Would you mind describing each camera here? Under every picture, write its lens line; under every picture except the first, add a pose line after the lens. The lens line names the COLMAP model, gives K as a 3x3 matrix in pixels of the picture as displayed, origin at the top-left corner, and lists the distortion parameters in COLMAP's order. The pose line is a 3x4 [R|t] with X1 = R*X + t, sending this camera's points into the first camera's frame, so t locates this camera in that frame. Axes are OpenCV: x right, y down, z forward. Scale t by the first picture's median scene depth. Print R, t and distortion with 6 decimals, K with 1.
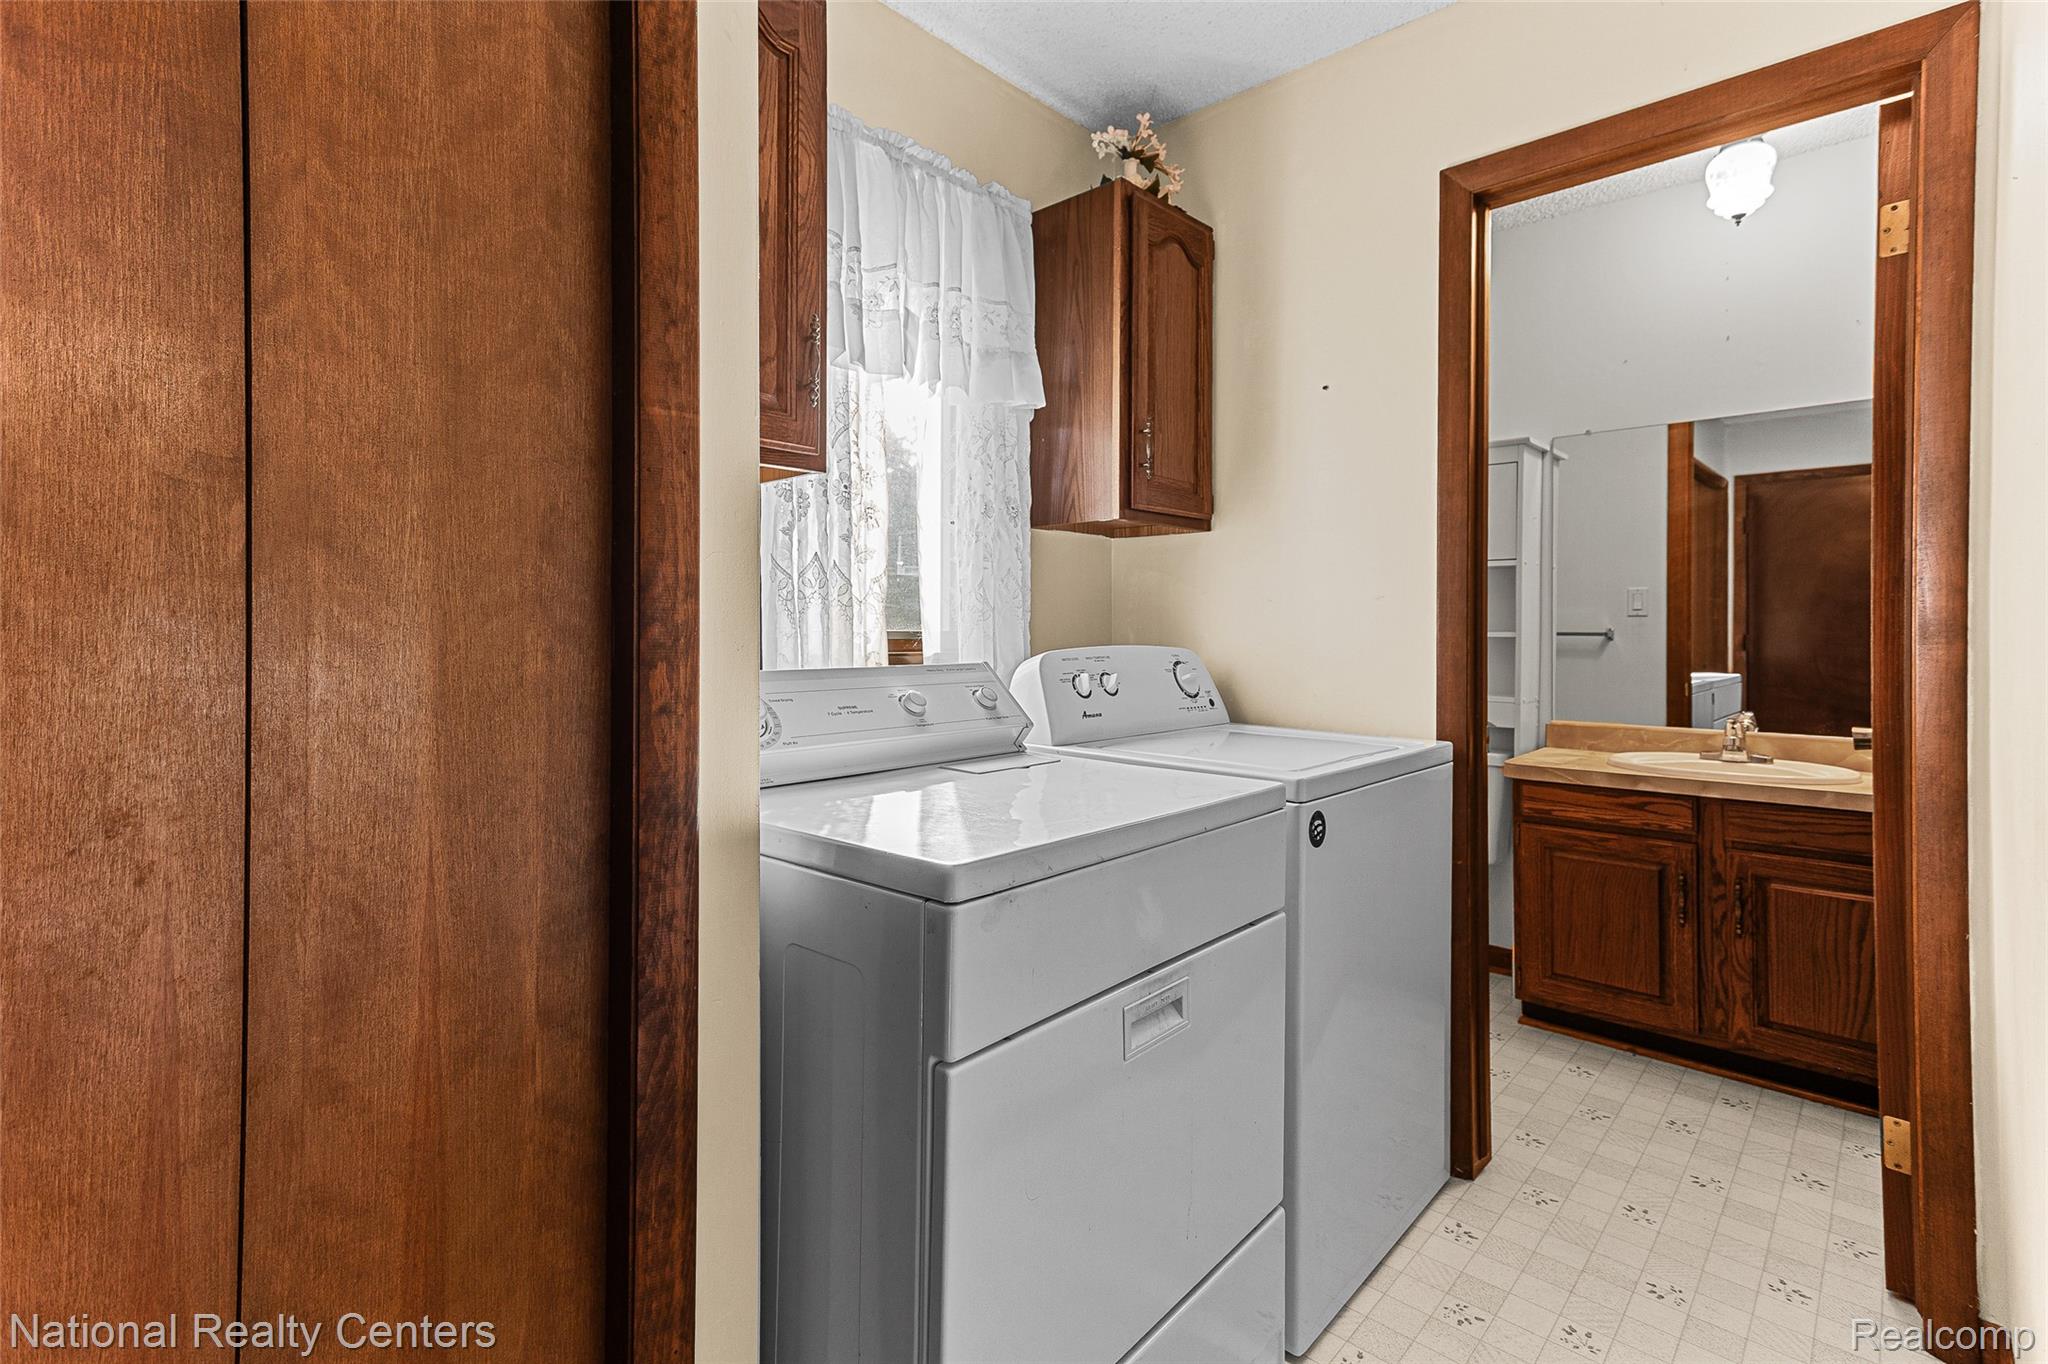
lens RADIAL K [[968.9, 0, 1020.6], [0, 968.9, 647.7], [0, 0, 1]] dist [0.025488, 0.003568]
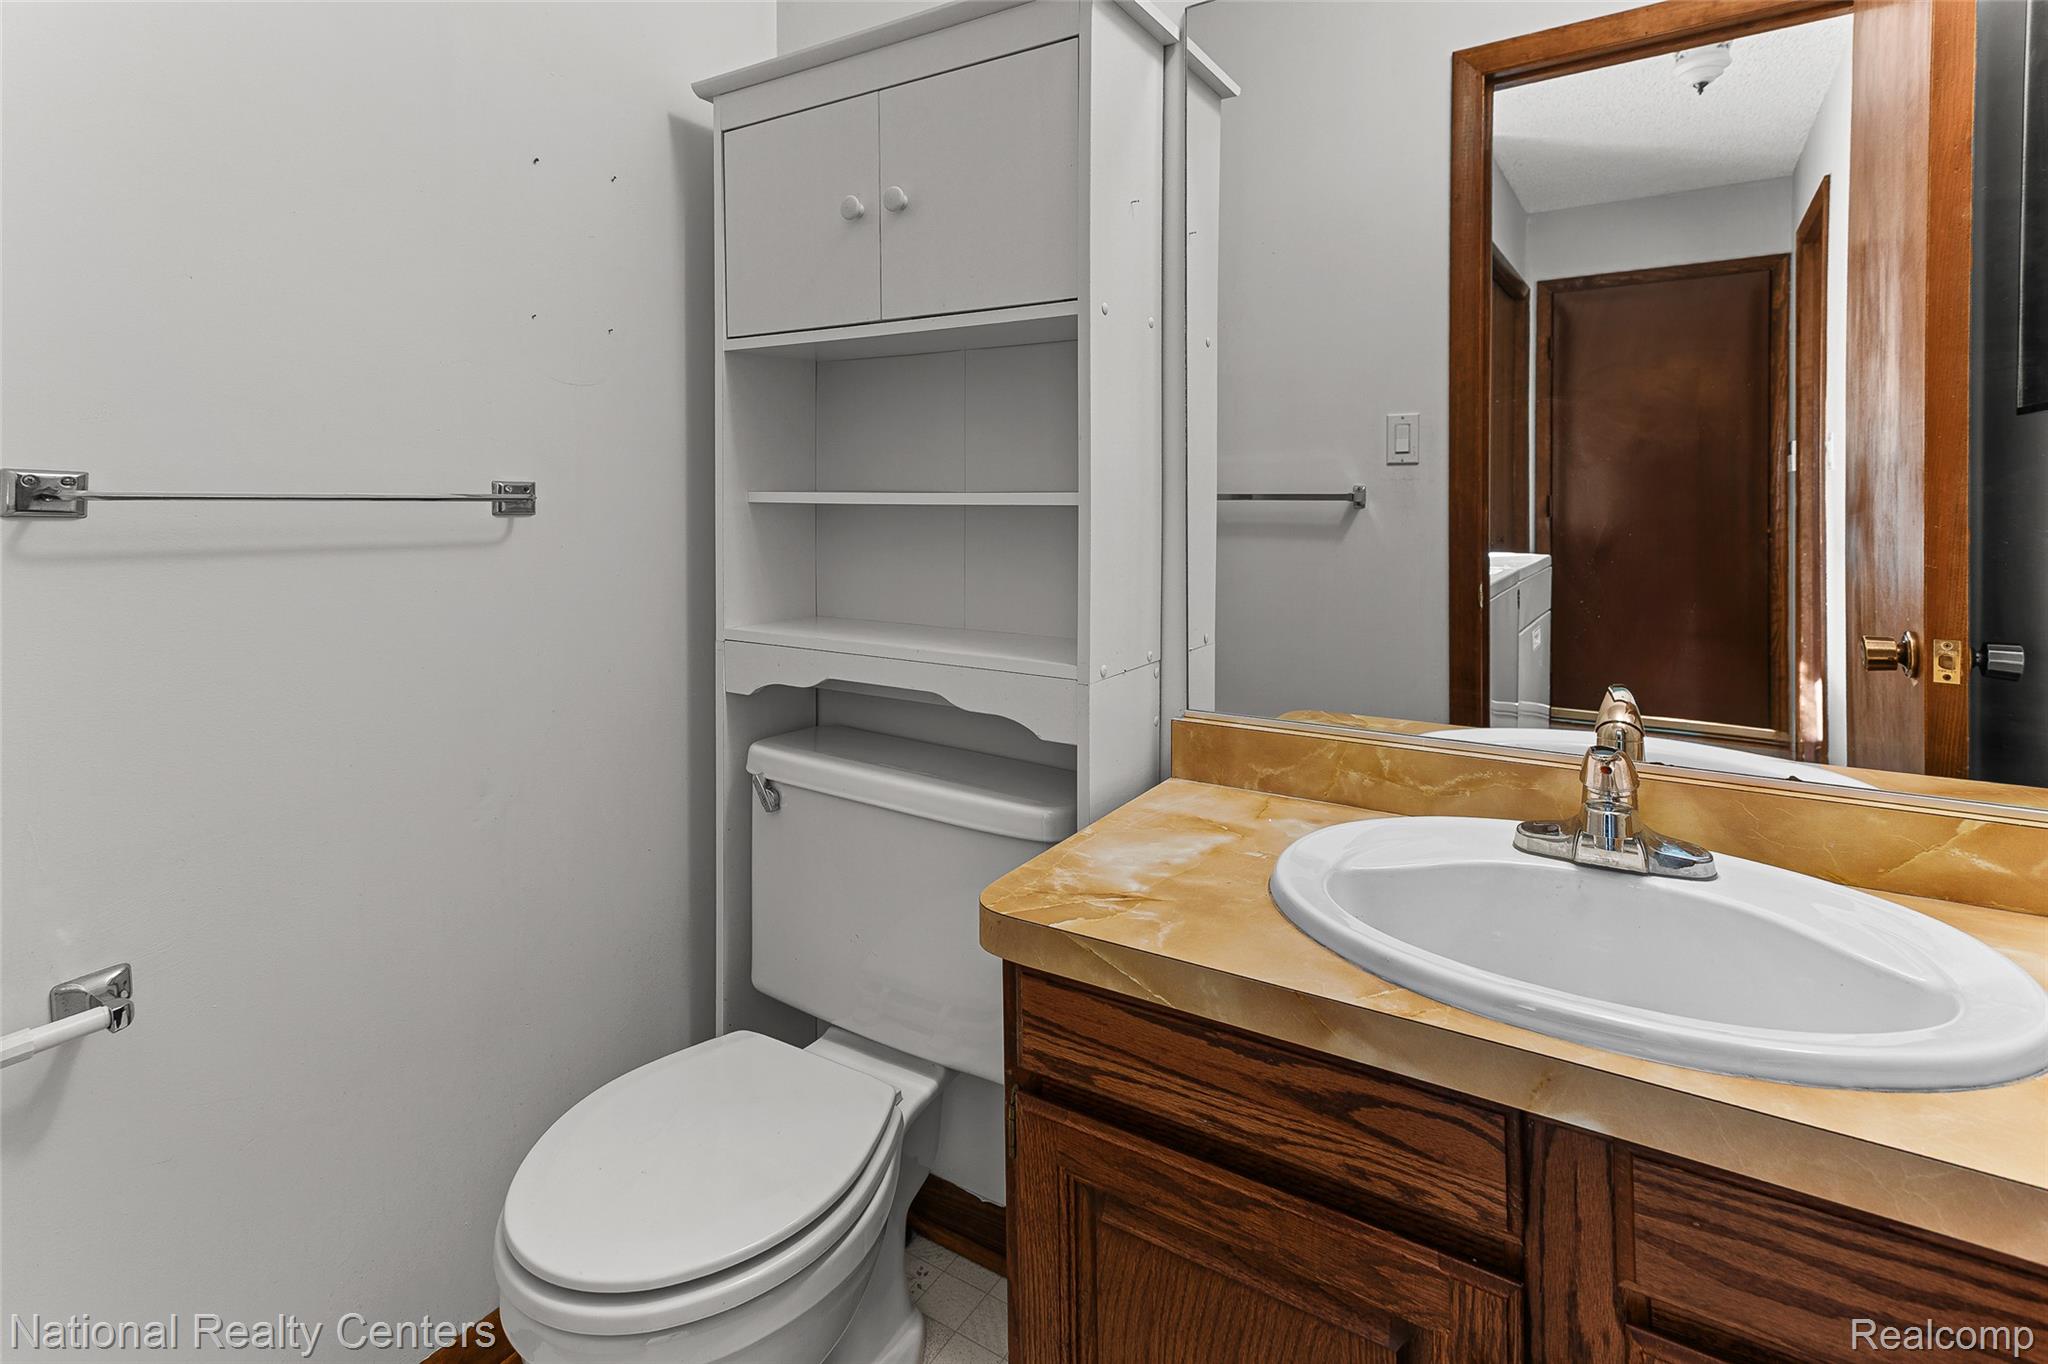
lens RADIAL K [[1028.3, 0, 1006.0], [0, 1028.3, 540.2], [0, 0, 1]] dist [0.022683, 0.001103]
pose [[0.985977, -0.015568, 0.166153, 0.460509], [0.011633, 0.999629, 0.024630, -0.008634], [-0.166474, -0.022352, 0.985792, 0.680836]]
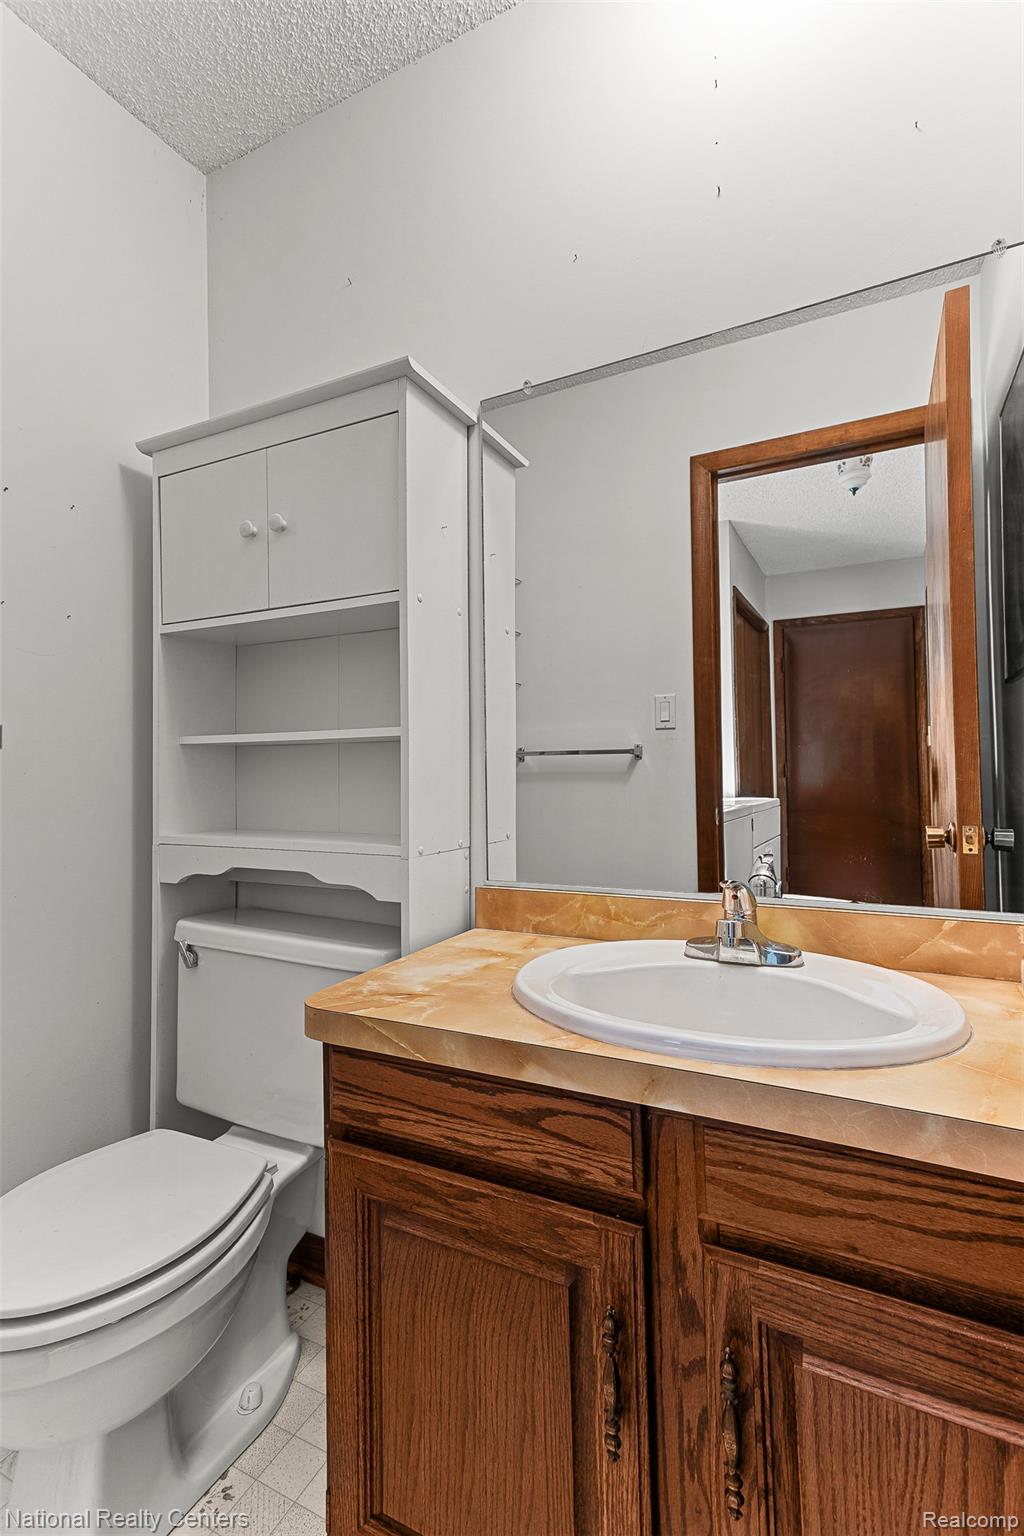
lens RADIAL K [[726.7, 0, 522.0], [0, 726.7, 777.6], [0, 0, 1]] dist [0.025488, 0.003568]
pose [[0.961064, -0.014819, 0.275930, 0.512357], [0.019417, 0.999714, -0.013939, 0.022296], [-0.275644, 0.018754, 0.961077, 0.662034]]
